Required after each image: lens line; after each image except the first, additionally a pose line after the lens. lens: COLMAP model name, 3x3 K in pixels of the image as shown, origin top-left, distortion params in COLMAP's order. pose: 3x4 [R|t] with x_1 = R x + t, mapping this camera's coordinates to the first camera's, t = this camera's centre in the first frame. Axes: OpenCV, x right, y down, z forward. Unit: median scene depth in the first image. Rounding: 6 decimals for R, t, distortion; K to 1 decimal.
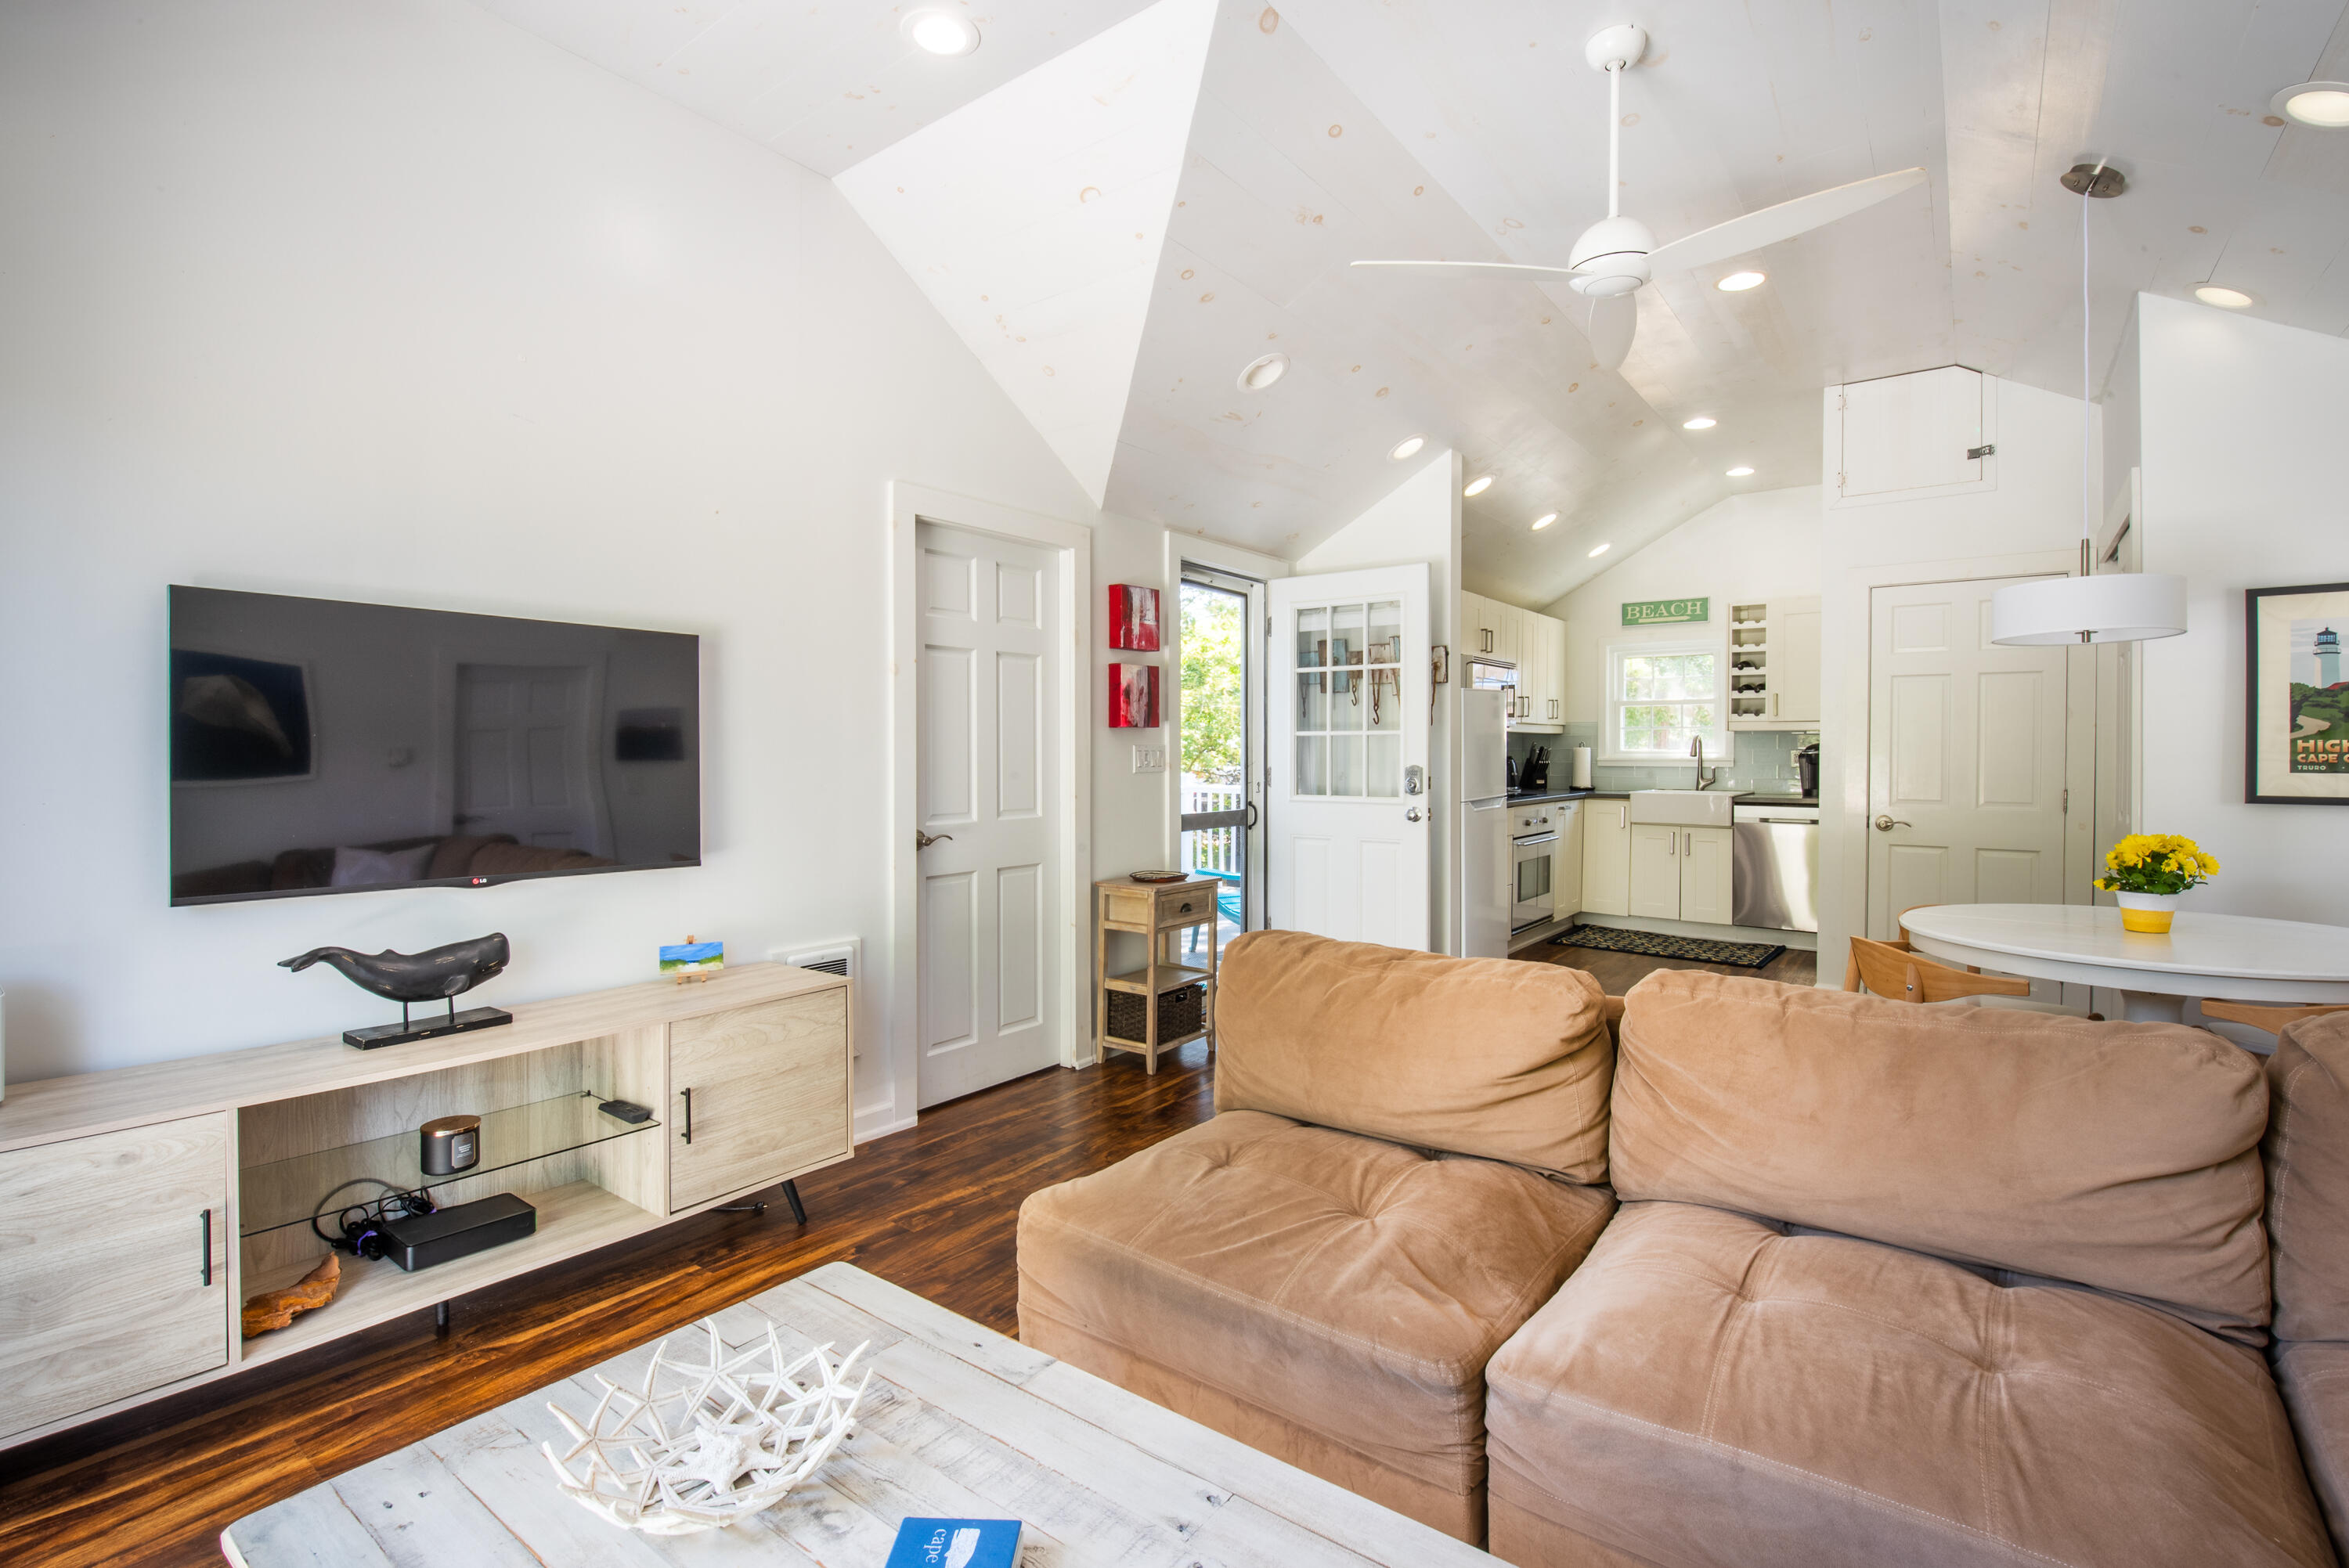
lens RADIAL K [[1106.2, 0, 1170.4], [0, 1106.2, 756.4], [0, 0, 1]] dist [-0.001437, -0.000346]
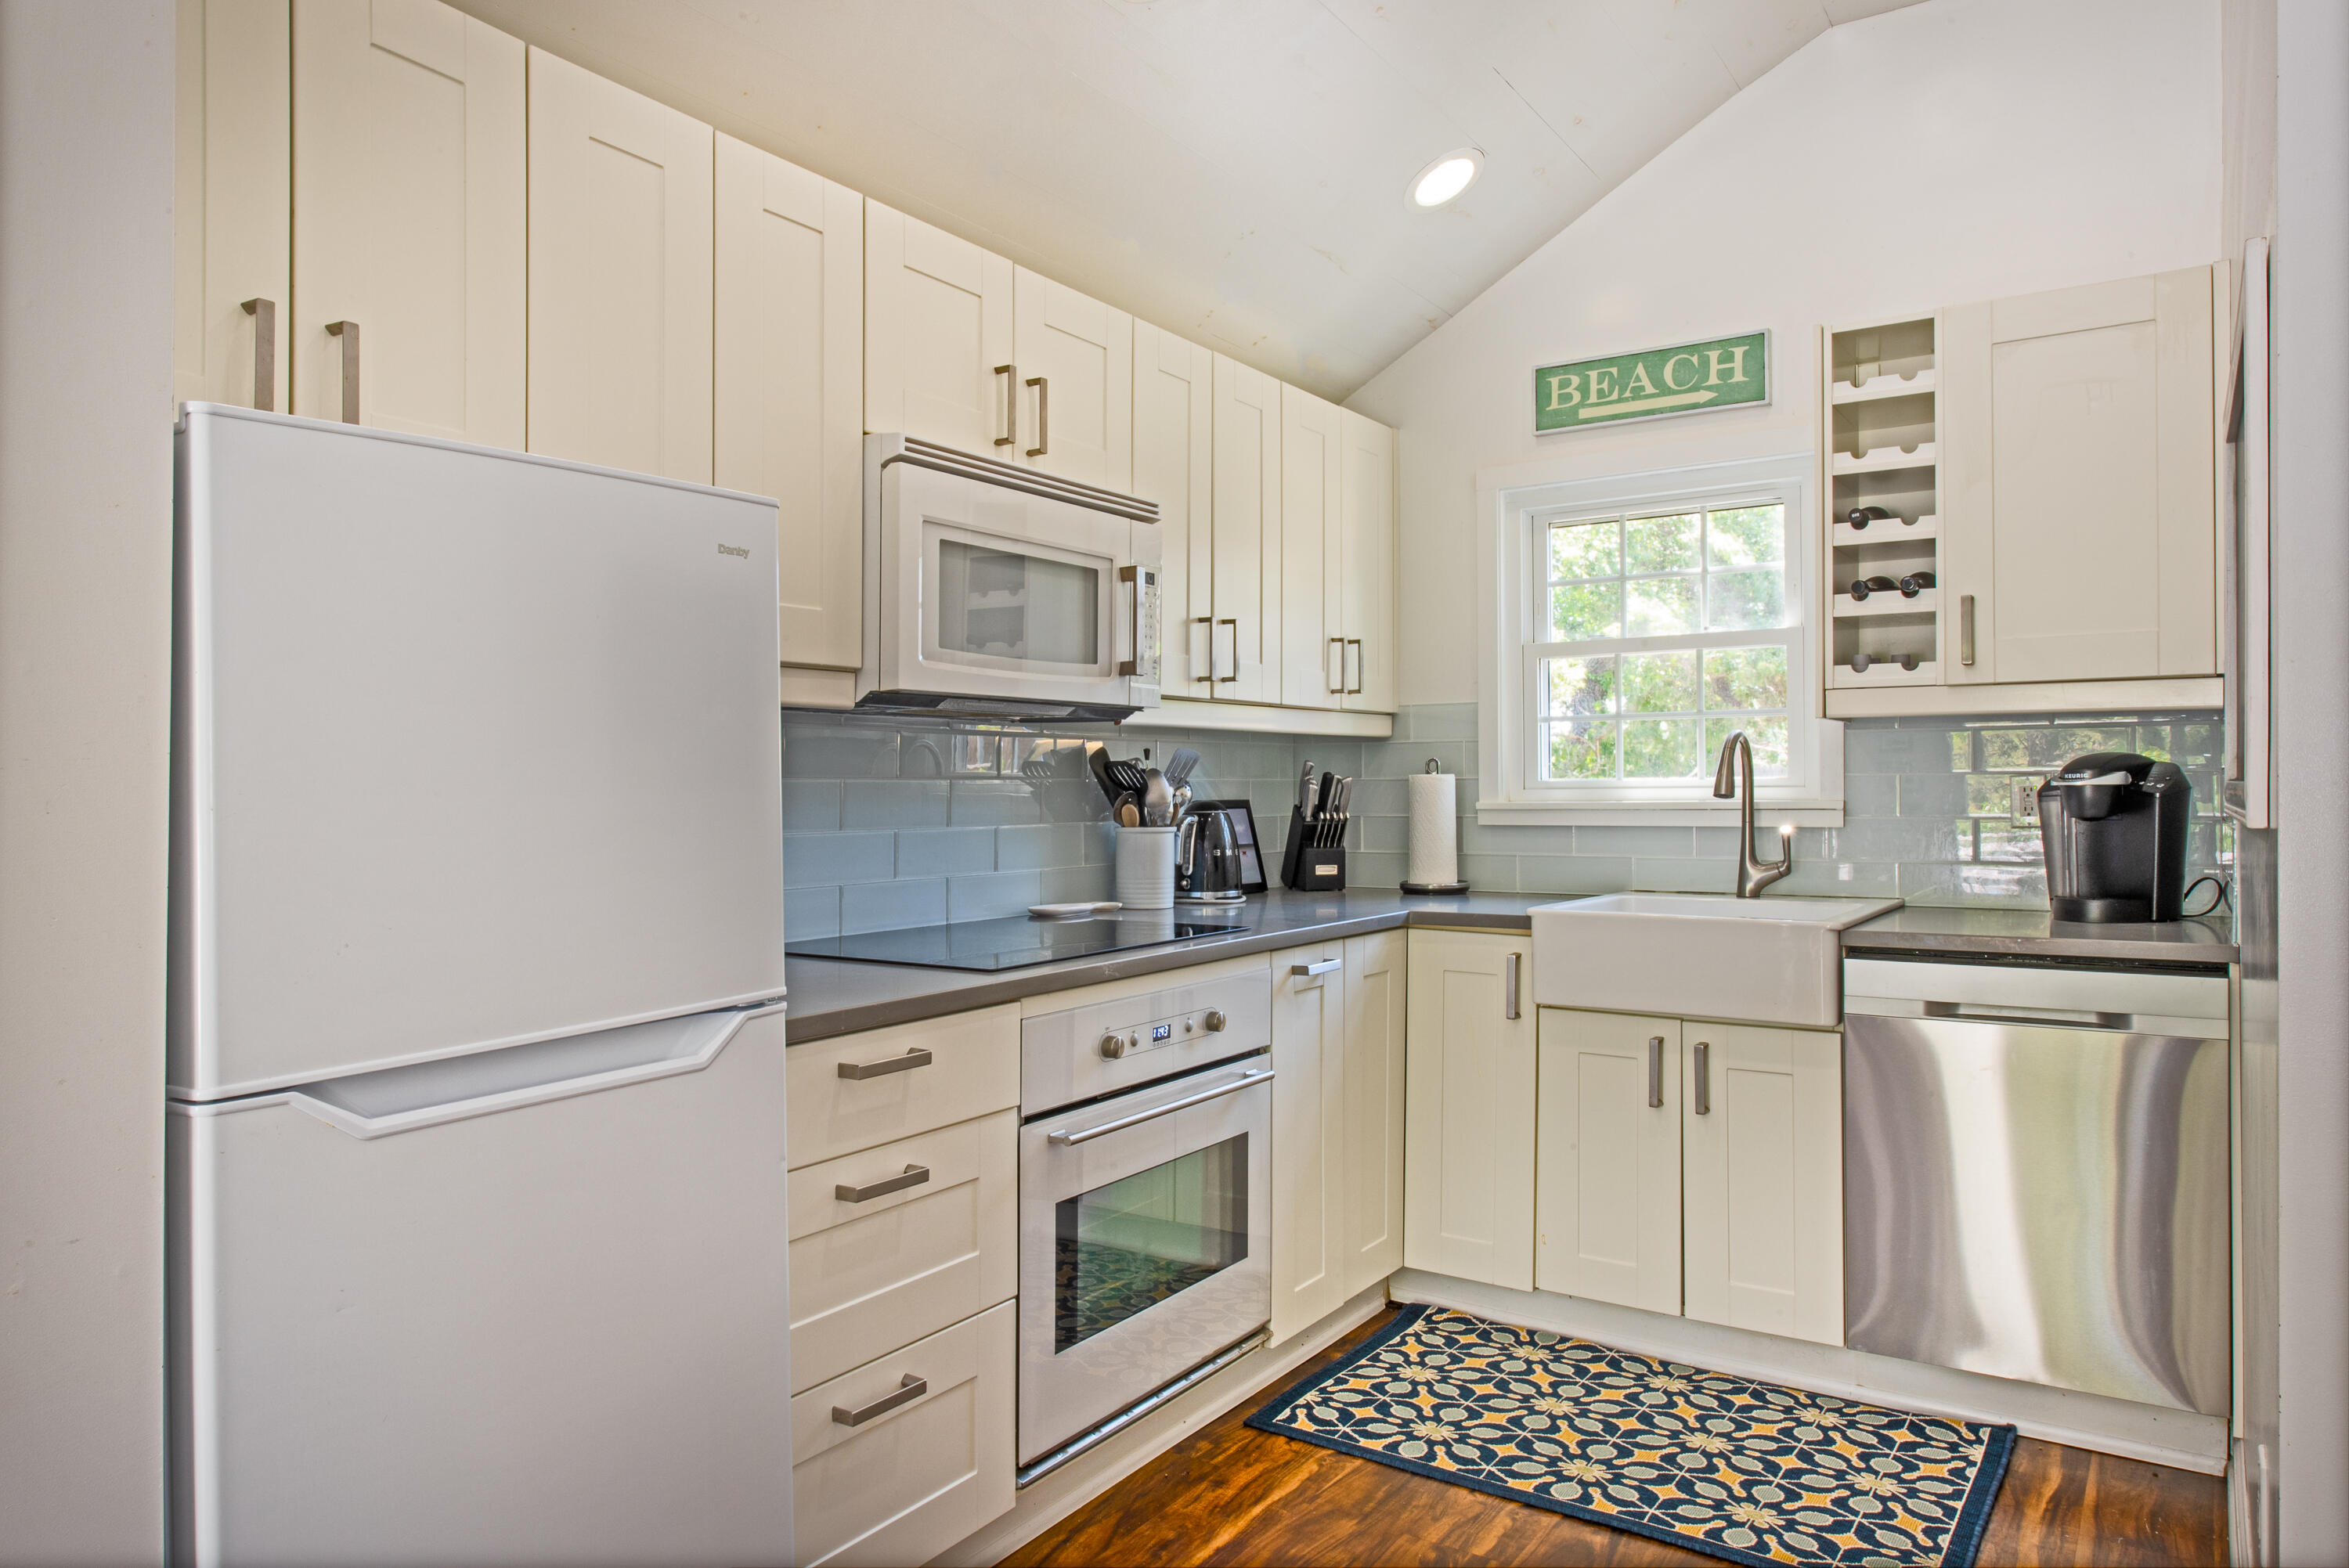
lens RADIAL K [[1567.9, 0, 1207.7], [0, 1567.9, 776.1], [0, 0, 1]] dist [0.013963, 0.000830]
pose [[0.996795, -0.007515, 0.079647, 0.294046], [0.008756, 0.999845, -0.015243, -0.000329], [-0.079520, 0.015891, 0.996707, 0.568711]]
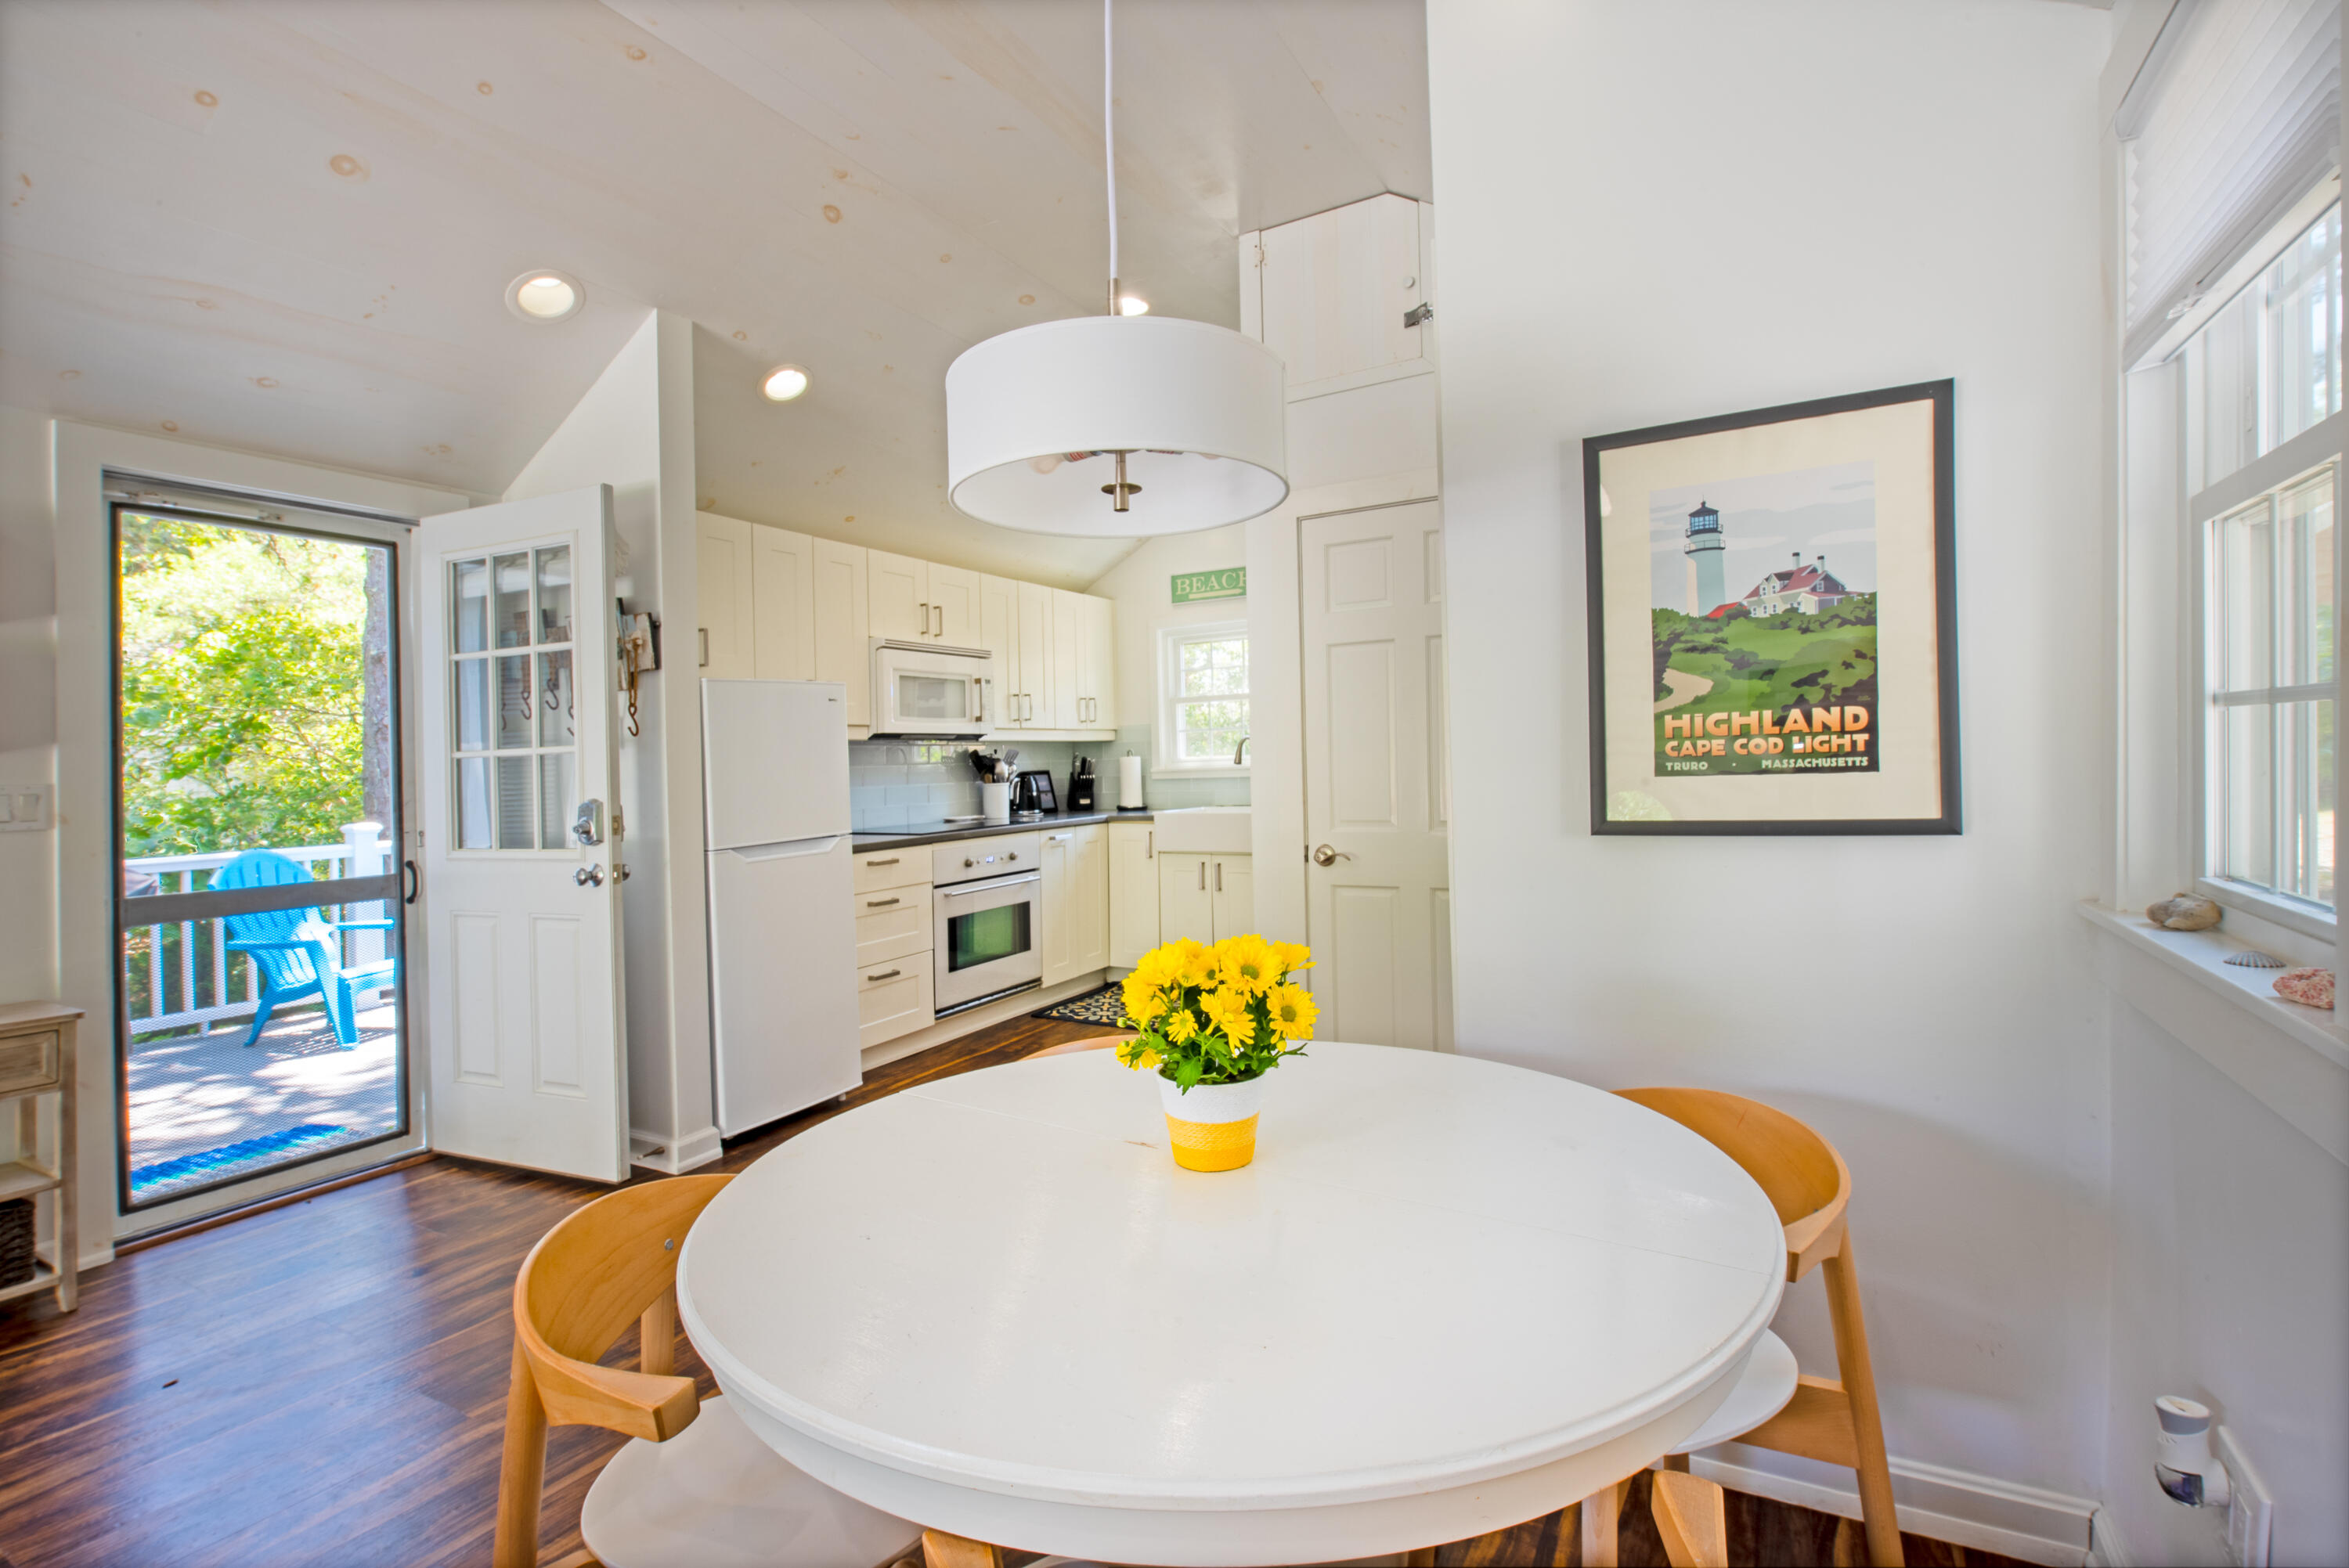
lens RADIAL K [[1097.6, 0, 1169.5], [0, 1097.6, 775.2], [0, 0, 1]] dist [-0.023318, 0.000124]
pose [[0.991160, -0.034024, 0.128238, 0.338256], [0.033484, 0.999419, 0.006368, 0.001287], [-0.128380, -0.002018, 0.991723, 0.240640]]
